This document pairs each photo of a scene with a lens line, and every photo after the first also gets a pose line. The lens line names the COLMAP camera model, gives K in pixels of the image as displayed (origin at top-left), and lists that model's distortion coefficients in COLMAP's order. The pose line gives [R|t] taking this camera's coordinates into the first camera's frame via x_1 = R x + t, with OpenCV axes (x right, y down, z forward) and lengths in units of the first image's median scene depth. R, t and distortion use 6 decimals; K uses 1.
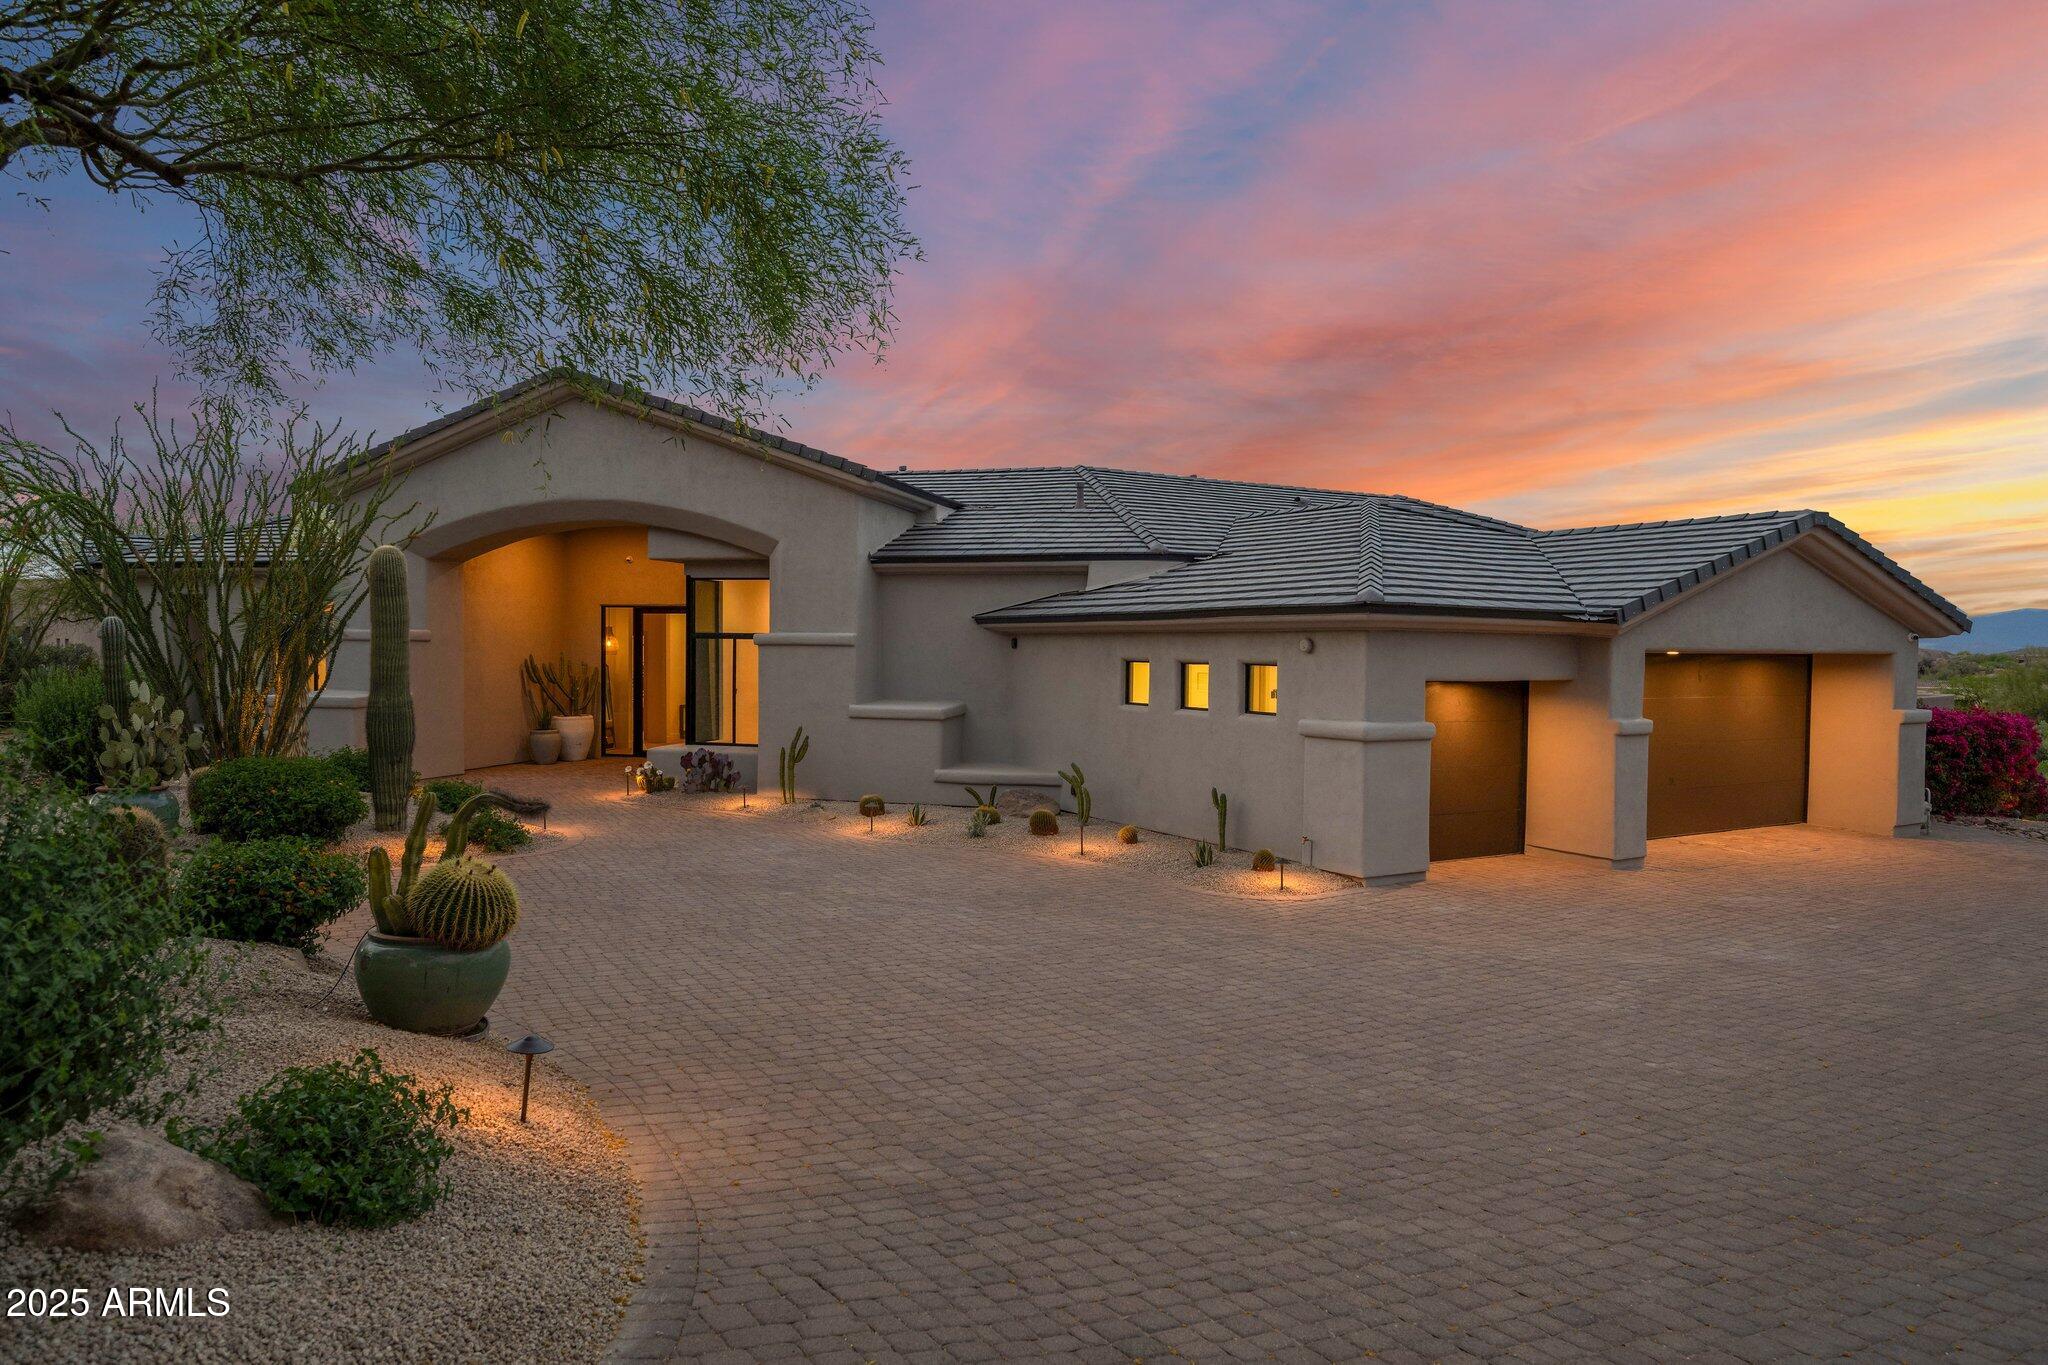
lens RADIAL K [[1283.1, 0, 1024.0], [0, 1283.1, 682.5], [0, 0, 1]] dist [0.001077, 0.000455]
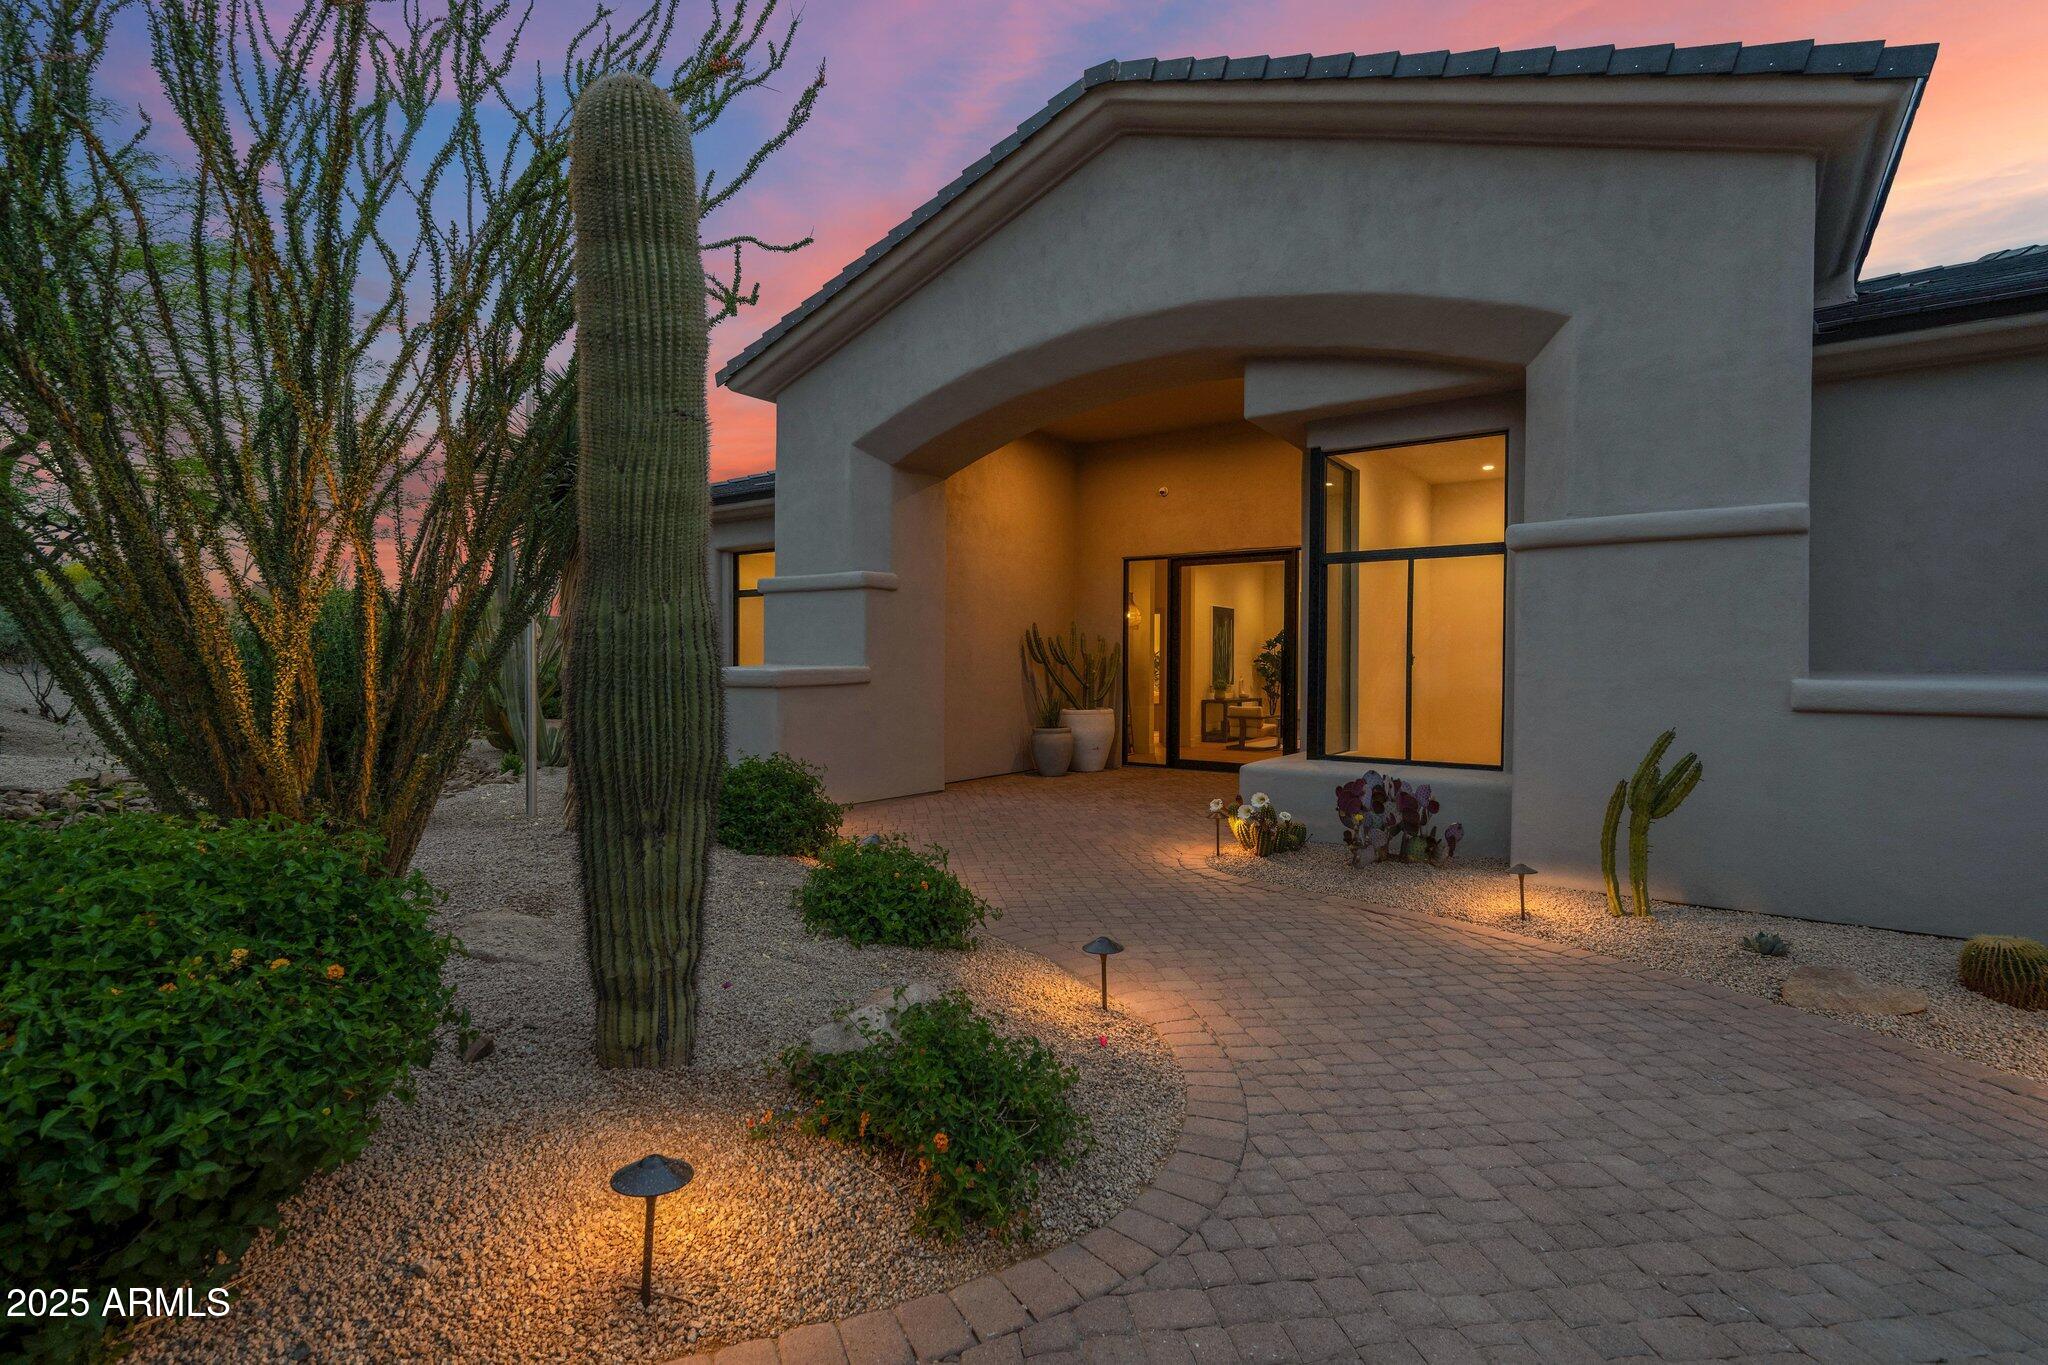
lens RADIAL K [[942.3, 0, 1024.0], [0, 942.3, 682.5], [0, 0, 1]] dist [-0.000329, -0.000017]
pose [[0.936750, 0.001086, -0.349998, -0.237684], [-0.006774, 0.999864, -0.015027, 0.022840], [0.349934, 0.016448, 0.936630, 0.584954]]
